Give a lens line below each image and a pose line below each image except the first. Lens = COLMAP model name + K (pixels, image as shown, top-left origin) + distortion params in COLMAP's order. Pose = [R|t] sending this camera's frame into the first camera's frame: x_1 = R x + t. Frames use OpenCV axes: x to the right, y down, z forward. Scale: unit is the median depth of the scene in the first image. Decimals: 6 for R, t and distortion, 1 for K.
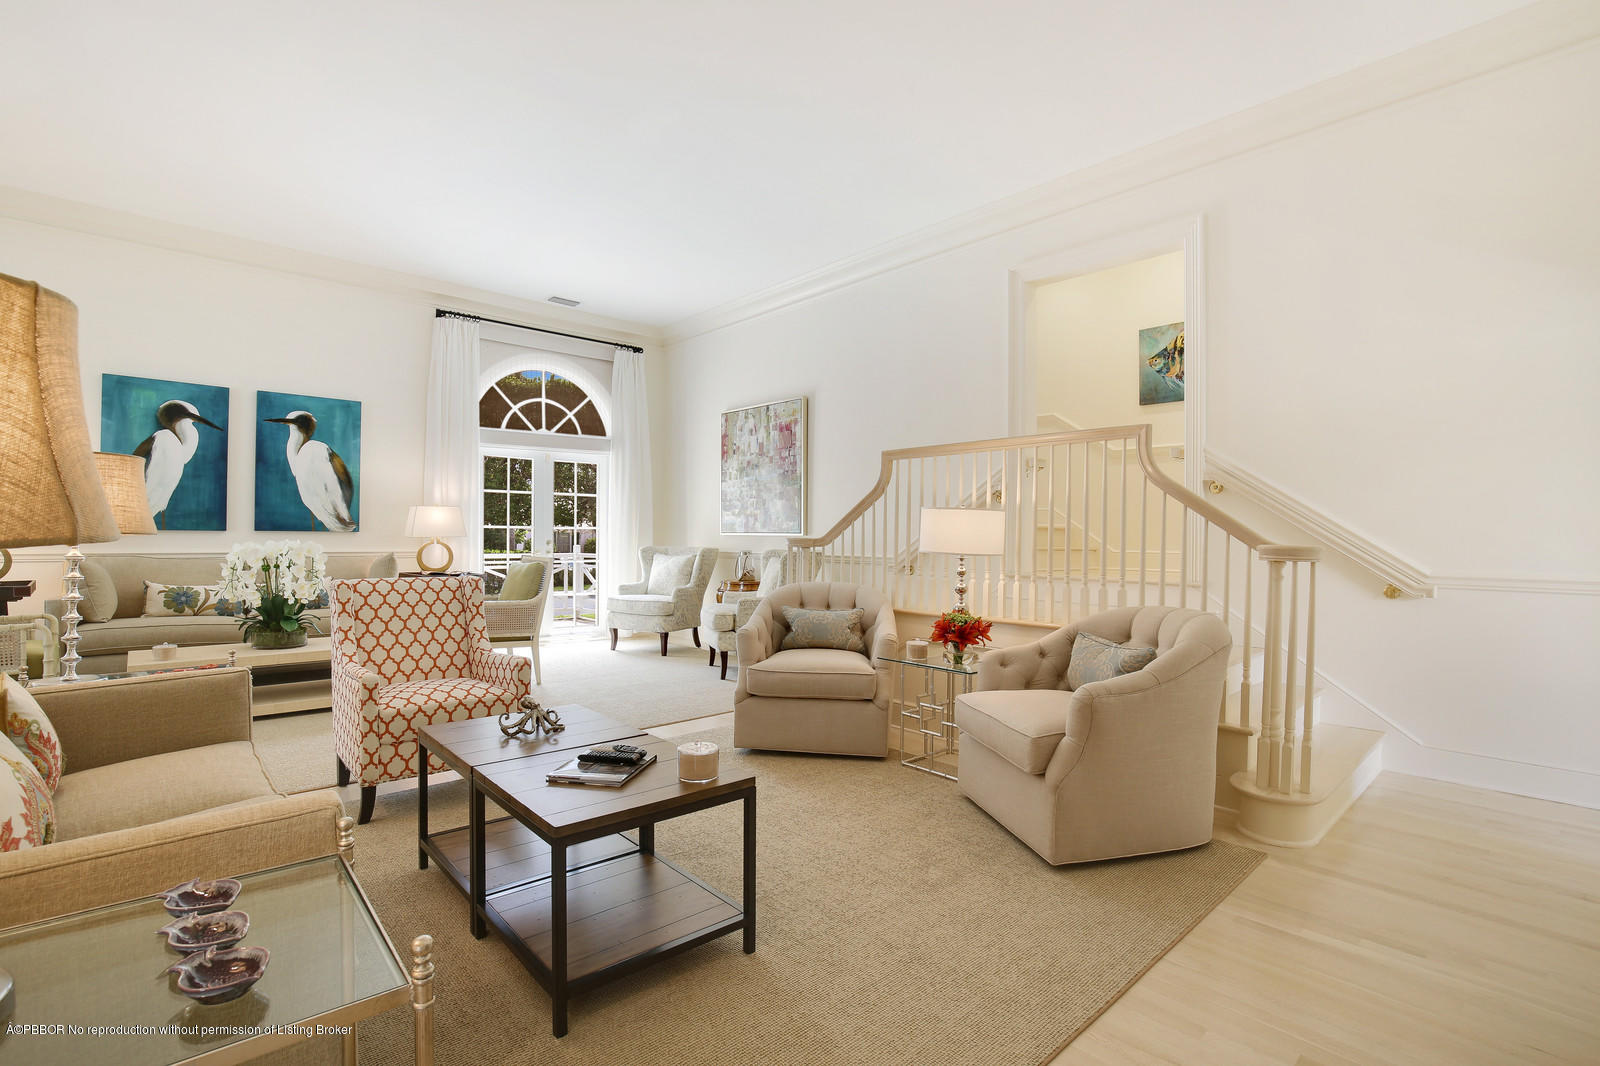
lens RADIAL K [[742.7, 0, 806.1], [0, 742.7, 539.8], [0, 0, 1]] dist [-0.030055, 0.001178]
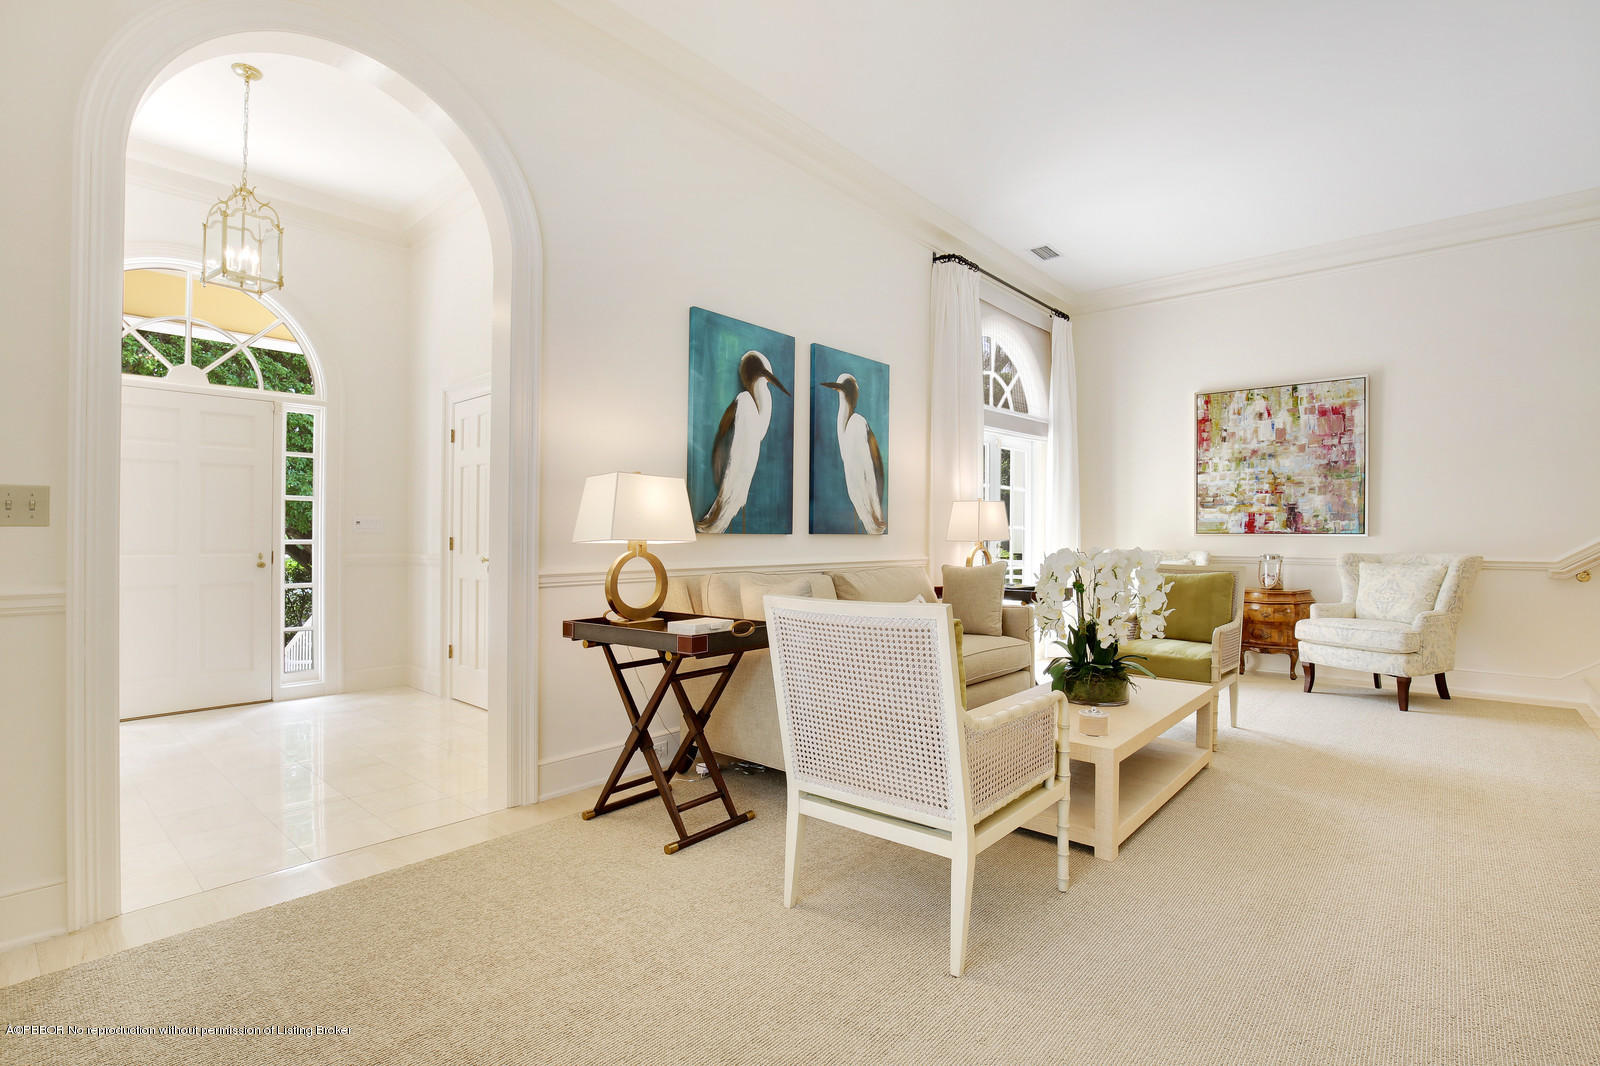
lens RADIAL K [[742.7, 0, 795.3], [0, 742.7, 532.3], [0, 0, 1]] dist [-0.030055, 0.001178]
pose [[0.994975, -0.002670, 0.100092, -0.784365], [0.003075, 0.999988, -0.003884, -0.010658], [-0.100080, 0.004173, 0.994971, 0.241034]]
